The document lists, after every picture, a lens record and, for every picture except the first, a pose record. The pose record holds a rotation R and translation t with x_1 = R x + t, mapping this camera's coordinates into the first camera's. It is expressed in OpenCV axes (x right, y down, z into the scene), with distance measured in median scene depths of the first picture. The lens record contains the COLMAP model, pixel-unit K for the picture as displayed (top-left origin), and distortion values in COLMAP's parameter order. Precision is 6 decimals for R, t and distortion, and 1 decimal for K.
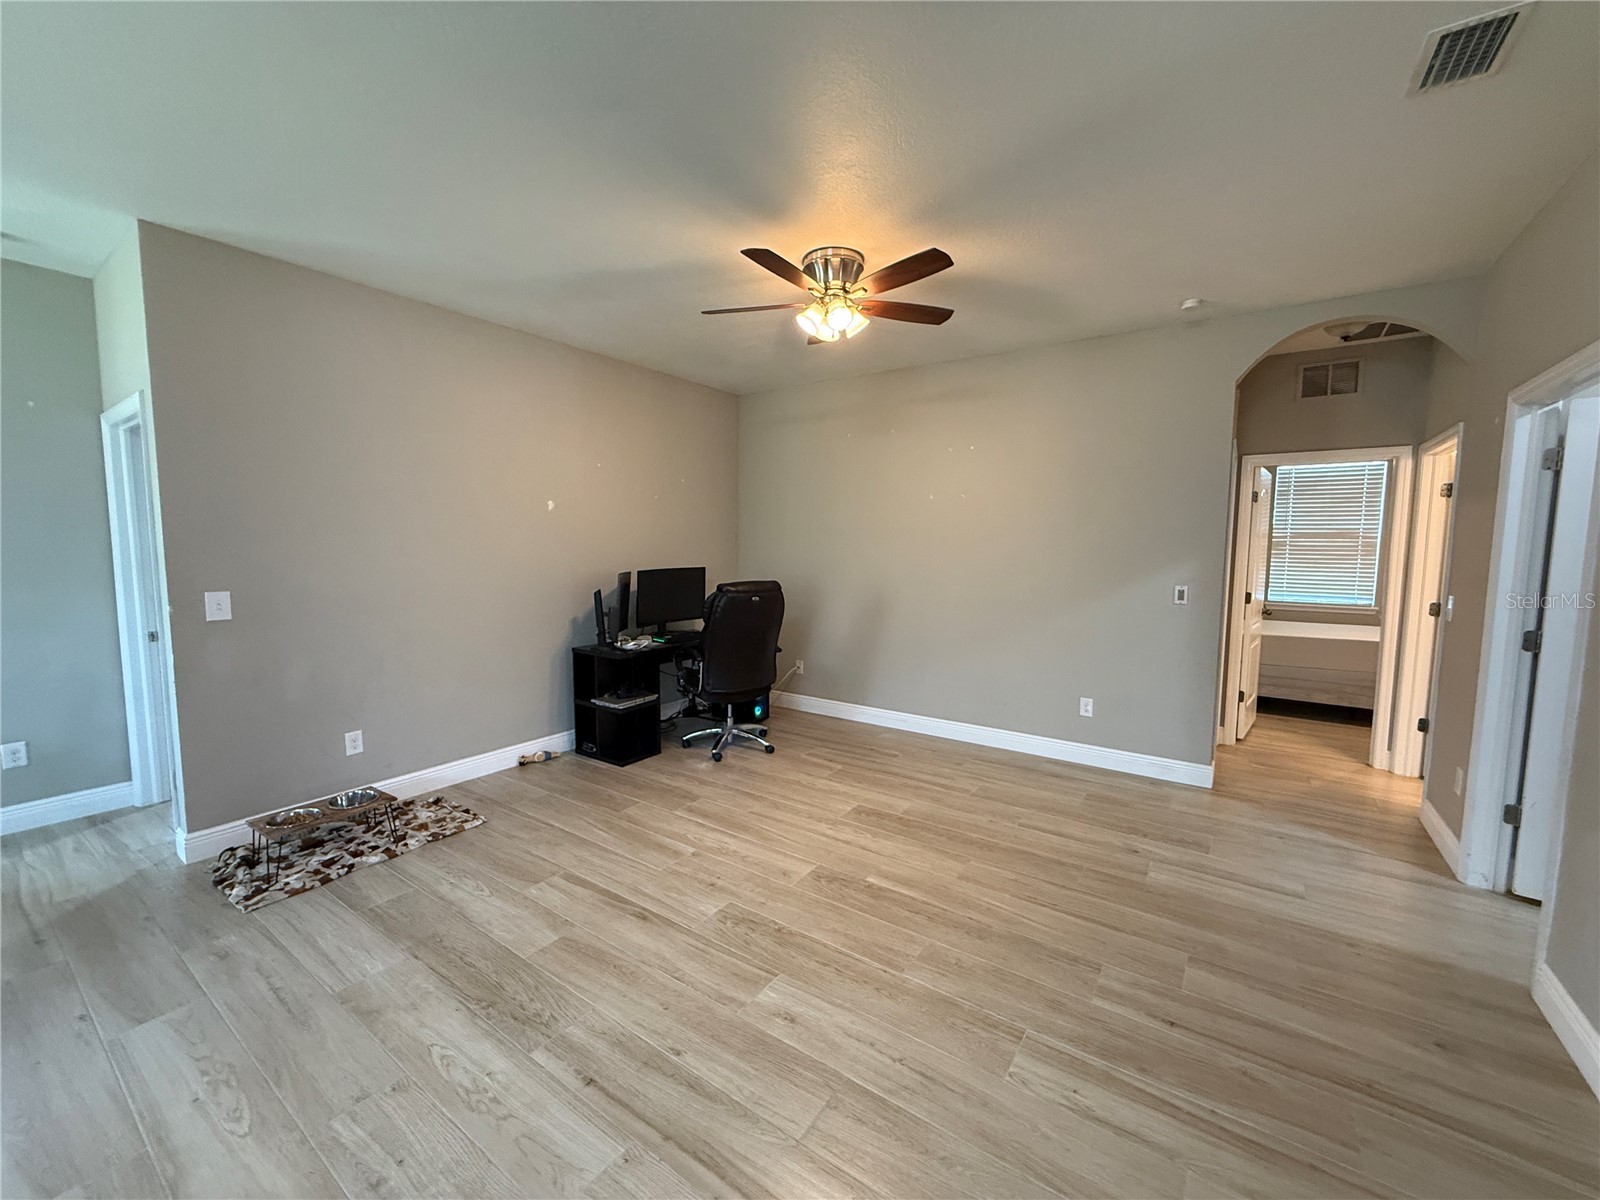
lens RADIAL K [[634.8, 0, 798.7], [0, 634.8, 596.8], [0, 0, 1]] dist [-0.000105, 0.000839]
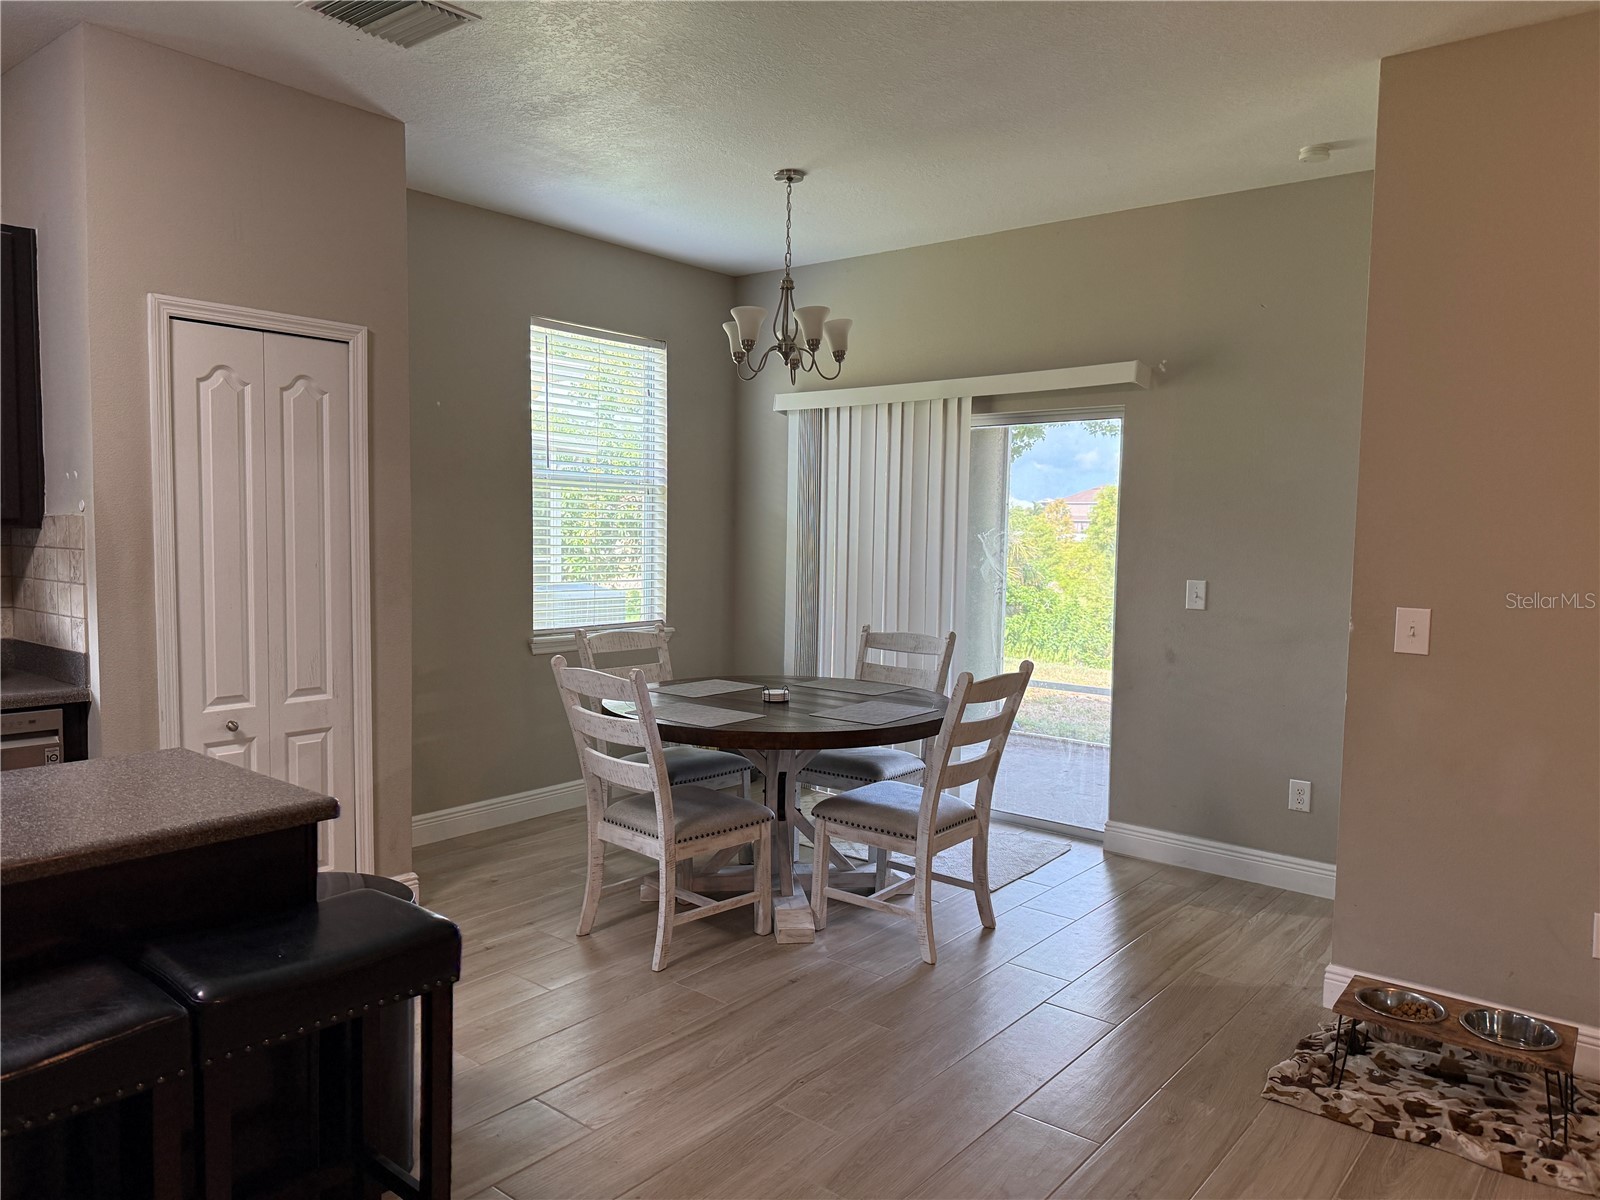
lens RADIAL K [[1116.0, 0, 796.7], [0, 1116.0, 606.8], [0, 0, 1]] dist [0.047793, -0.053776]
pose [[-0.073942, 0.062970, -0.995273, 0.227675], [-0.105097, 0.991955, 0.070568, -0.022416], [0.991709, 0.109818, -0.066729, 0.461731]]
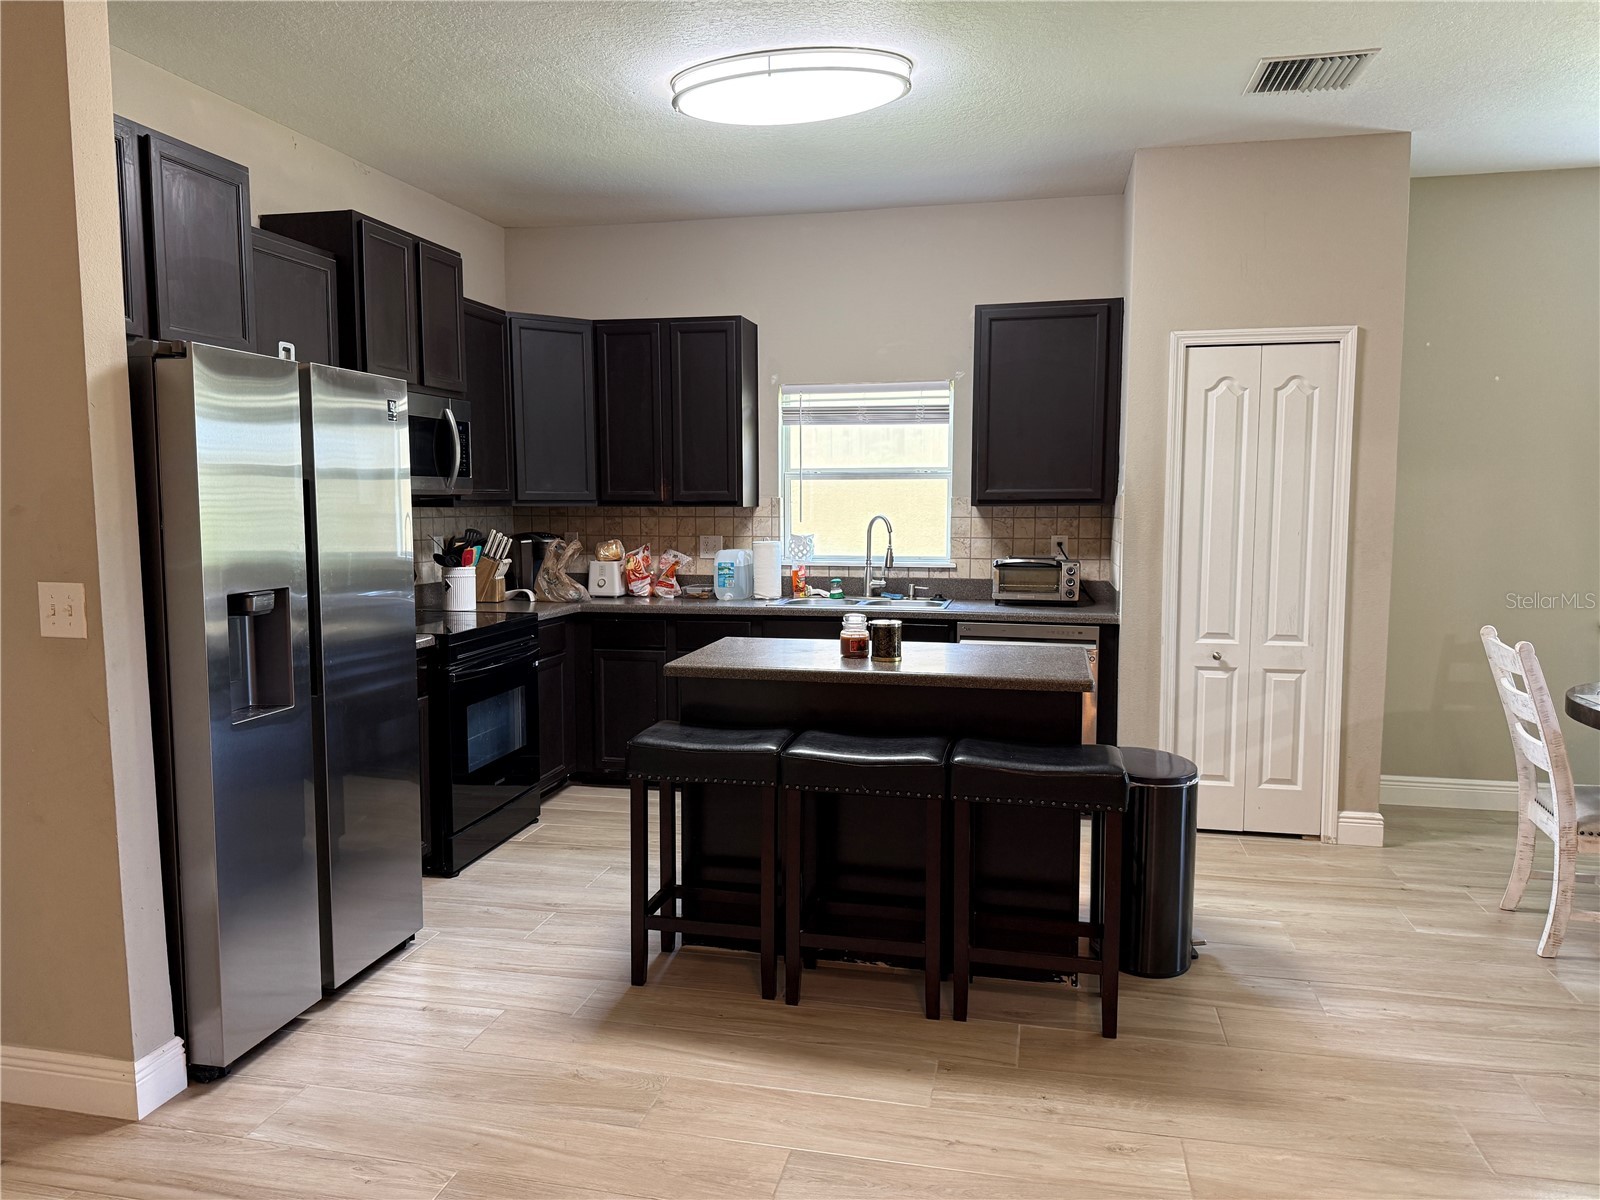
lens RADIAL K [[1116.0, 0, 803.6], [0, 1116.0, 600.2], [0, 0, 1]] dist [0.047793, -0.053776]
pose [[-0.920400, 0.029639, -0.389853, 0.213263], [-0.039418, 0.985008, 0.167947, -0.062570], [0.388986, 0.169946, -0.905433, 0.972495]]
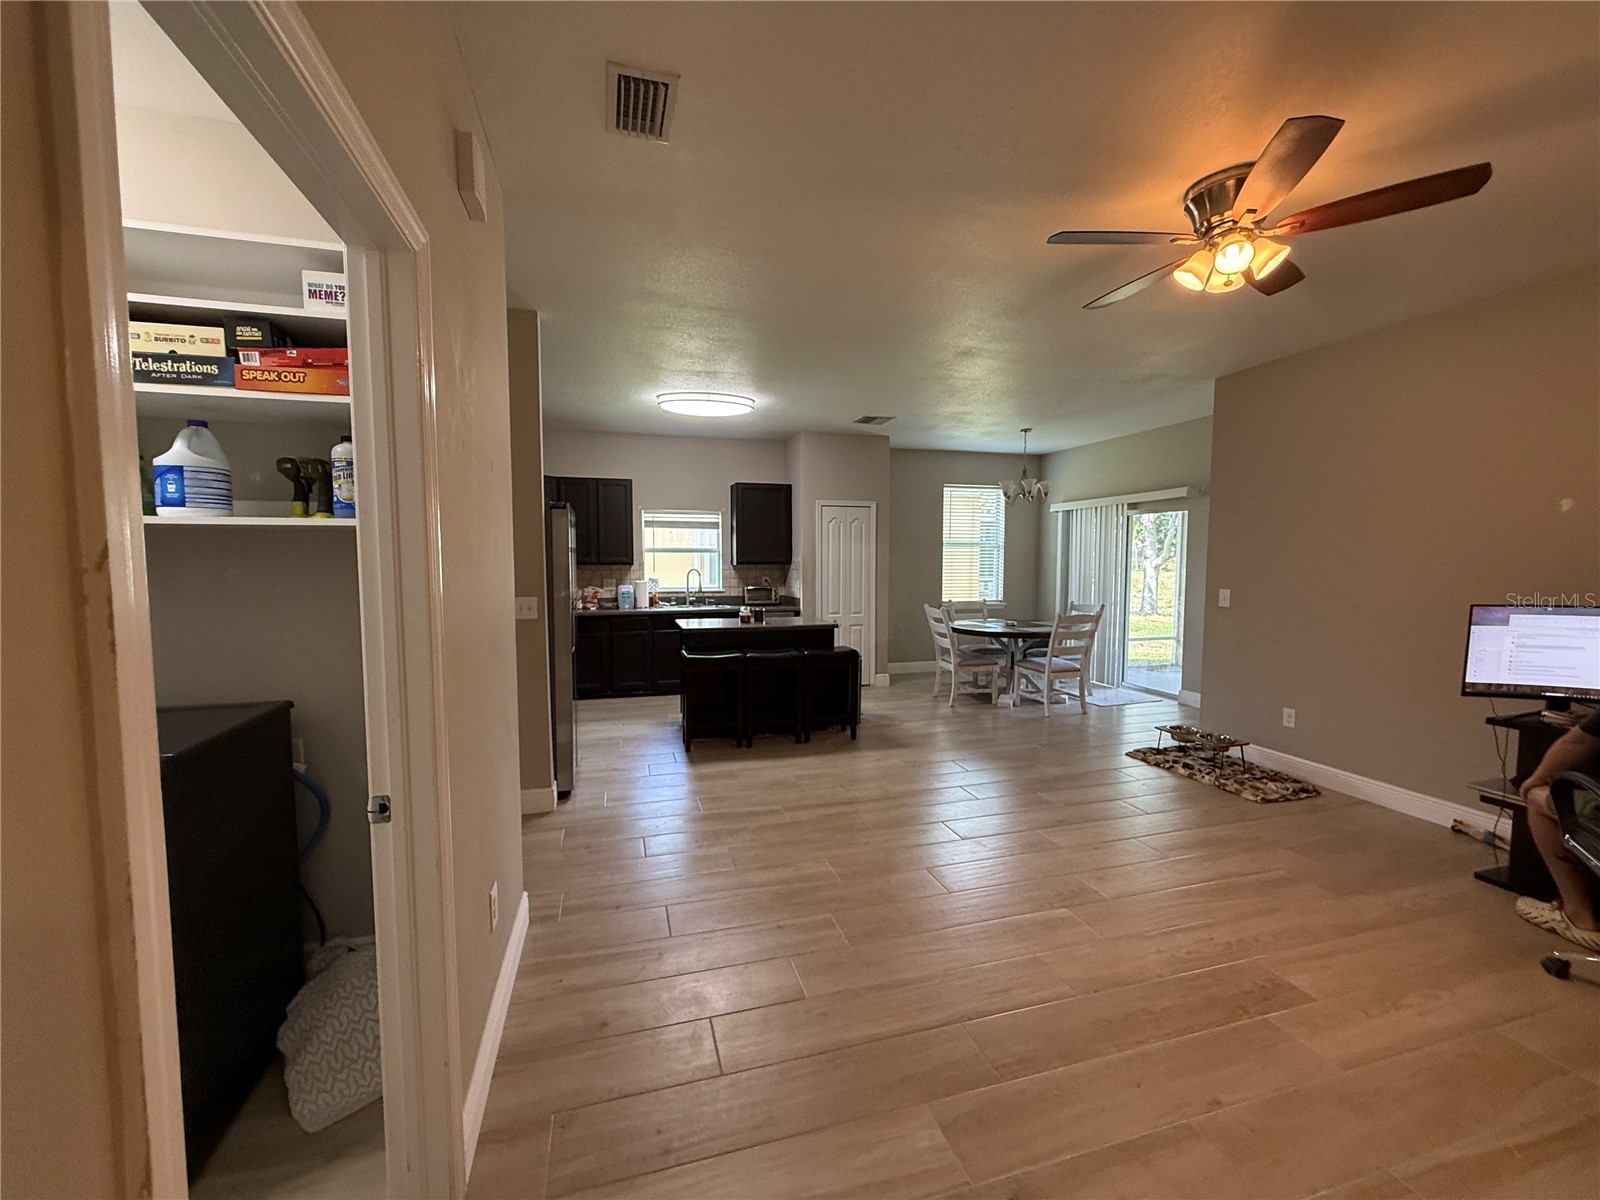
lens RADIAL K [[634.8, 0, 795.7], [0, 634.8, 600.6], [0, 0, 1]] dist [-0.000105, 0.000839]
pose [[-0.627065, 0.043064, -0.777776, 0.998172], [-0.073740, 0.990705, 0.114305, -0.080907], [0.775469, 0.129030, -0.618061, 1.128548]]
